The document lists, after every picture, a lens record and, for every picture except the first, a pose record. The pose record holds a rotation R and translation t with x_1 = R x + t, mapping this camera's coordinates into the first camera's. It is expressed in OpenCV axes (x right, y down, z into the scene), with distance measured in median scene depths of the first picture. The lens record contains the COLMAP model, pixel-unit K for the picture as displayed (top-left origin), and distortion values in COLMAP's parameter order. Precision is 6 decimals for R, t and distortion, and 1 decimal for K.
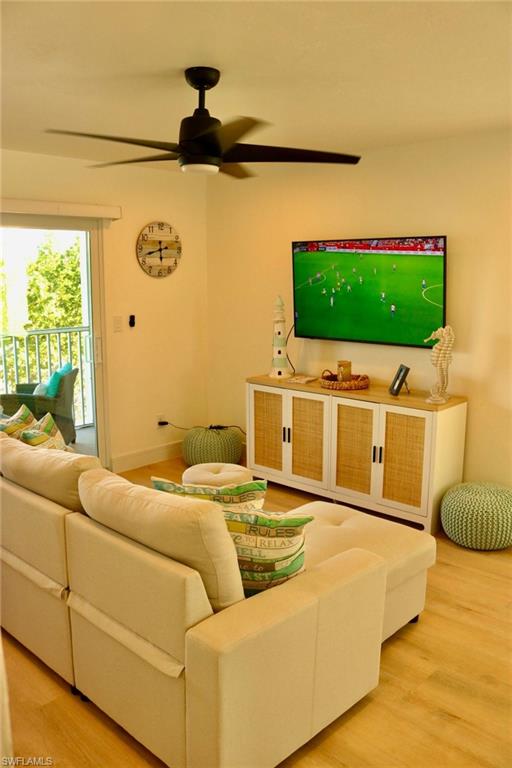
lens RADIAL K [[634.4, 0, 257.4], [0, 634.4, 392.5], [0, 0, 1]] dist [-0.147453, 0.113738]
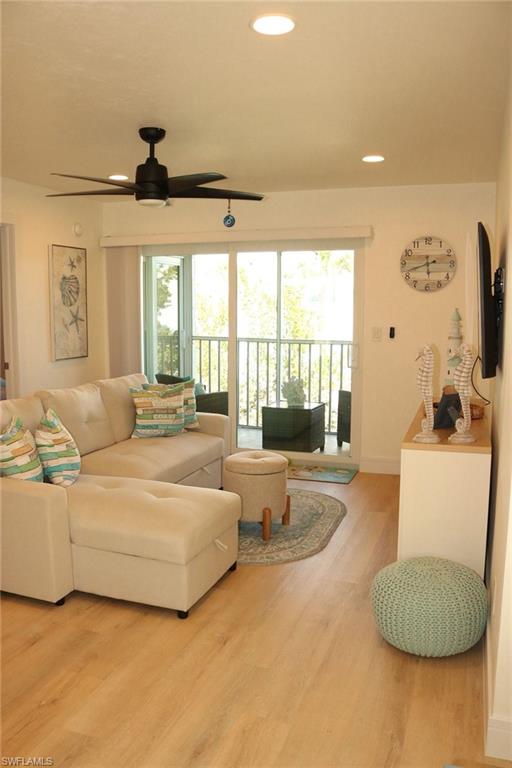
lens RADIAL K [[634.4, 0, 257.4], [0, 634.4, 392.5], [0, 0, 1]] dist [-0.147453, 0.113738]
pose [[0.418655, 0.124481, -0.899574, 0.798518], [-0.169581, 0.983854, 0.057222, -0.044908], [0.892172, 0.128594, 0.433004, 0.430037]]
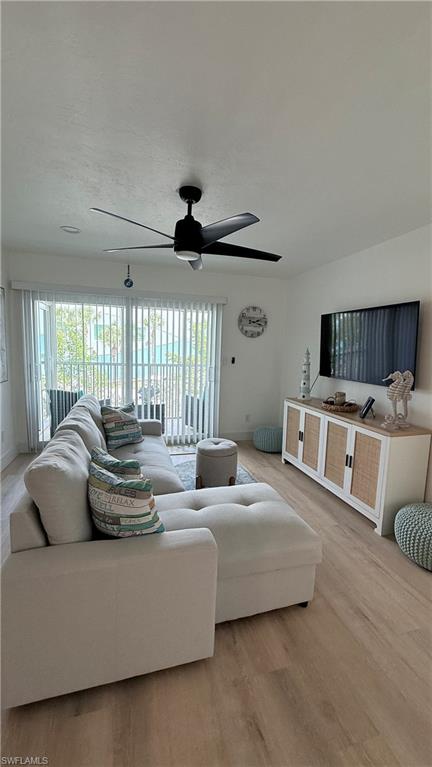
lens RADIAL K [[305.1, 0, 216.0], [0, 305.1, 383.5], [0, 0, 1]] dist [-0.005790, -0.000145]
pose [[0.865725, 0.087257, -0.492855, 0.242089], [-0.122272, 0.991722, -0.039199, -0.007306], [0.485355, 0.094198, 0.869228, 0.252055]]
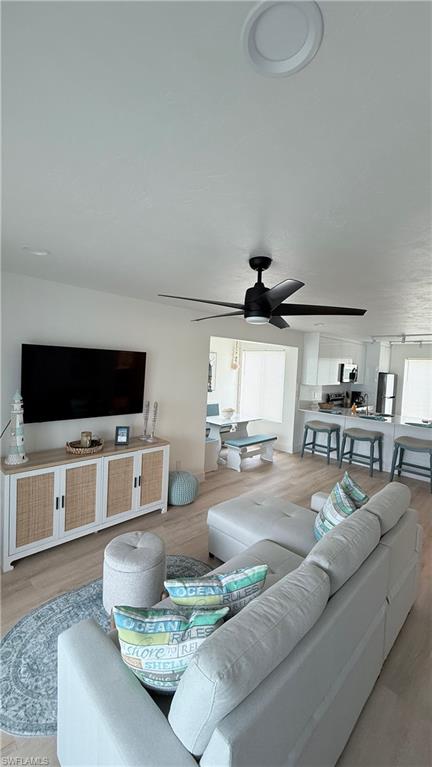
lens RADIAL K [[305.1, 0, 216.0], [0, 305.1, 383.5], [0, 0, 1]] dist [-0.005790, -0.000145]
pose [[0.022167, -0.051661, 0.998419, -0.559025], [0.135322, 0.989628, 0.048202, -0.158128], [-0.990554, 0.134040, 0.028928, 0.707362]]
